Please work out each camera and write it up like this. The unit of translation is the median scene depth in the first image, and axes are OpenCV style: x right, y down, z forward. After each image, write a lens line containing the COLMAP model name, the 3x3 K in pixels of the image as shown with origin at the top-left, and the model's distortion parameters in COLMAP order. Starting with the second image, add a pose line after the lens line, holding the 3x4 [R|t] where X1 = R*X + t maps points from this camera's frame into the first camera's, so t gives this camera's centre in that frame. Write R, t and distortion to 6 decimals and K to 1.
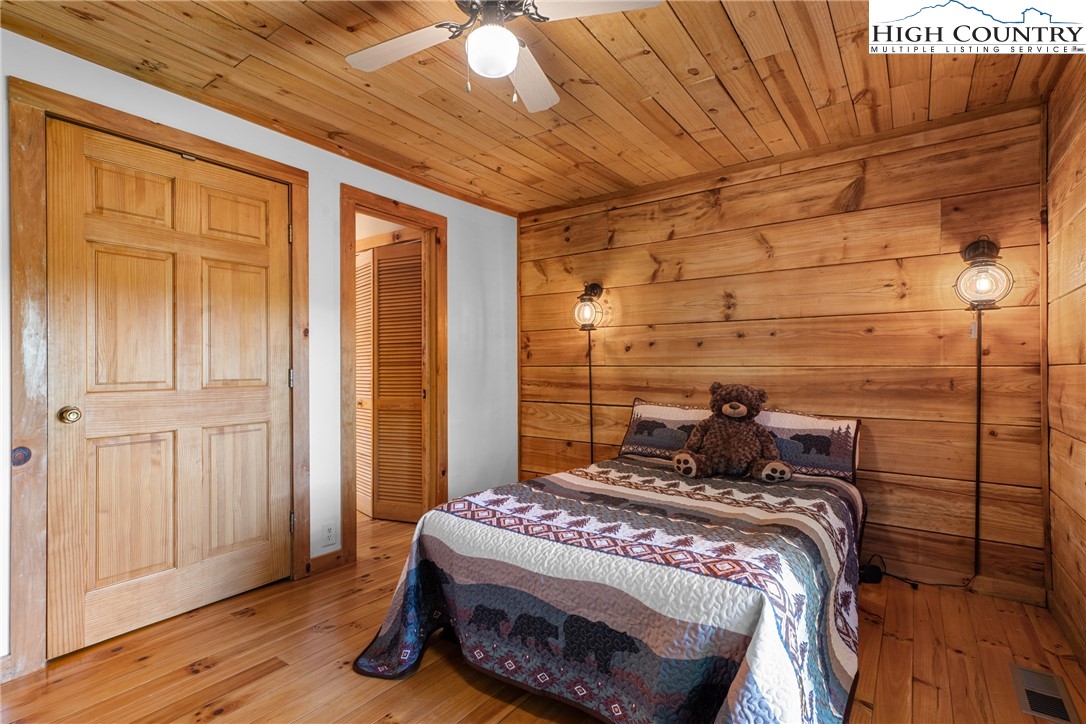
lens RADIAL K [[516.8, 0, 539.8], [0, 516.8, 366.6], [0, 0, 1]] dist [0.018251, 0.000120]
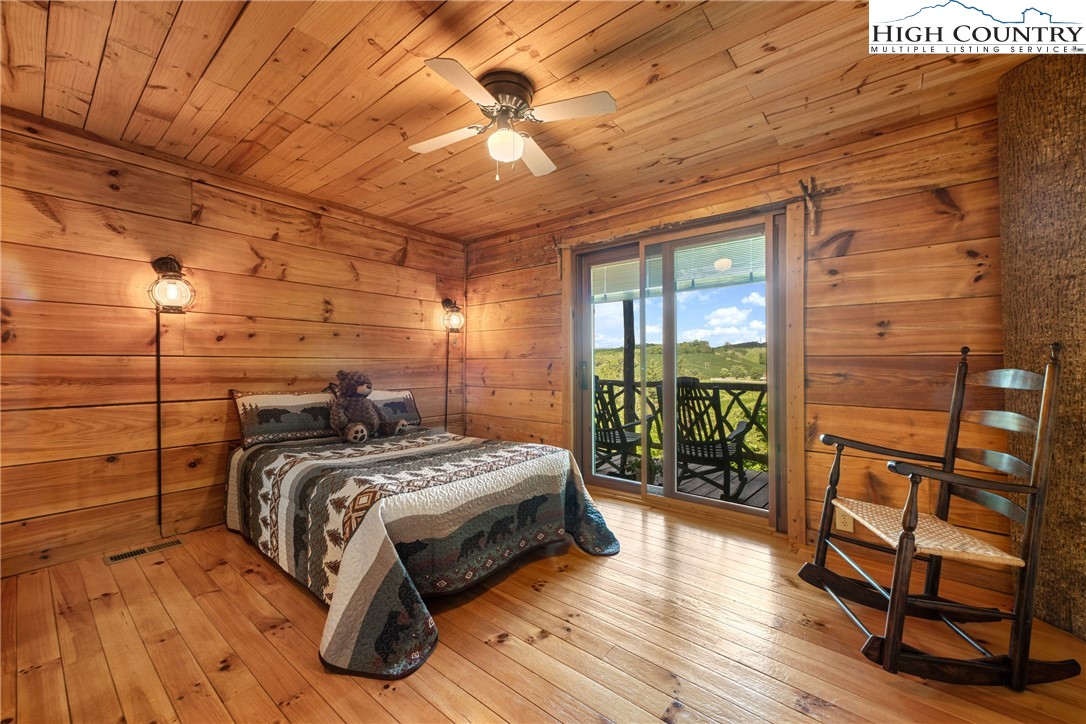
lens RADIAL K [[433.7, 0, 537.3], [0, 433.7, 361.1], [0, 0, 1]] dist [0.016265, -0.003368]
pose [[0.057232, 0.003270, 0.998356, -0.644439], [-0.003909, 0.999988, -0.003051, 0.007957], [-0.998353, -0.003728, 0.057244, 0.409169]]
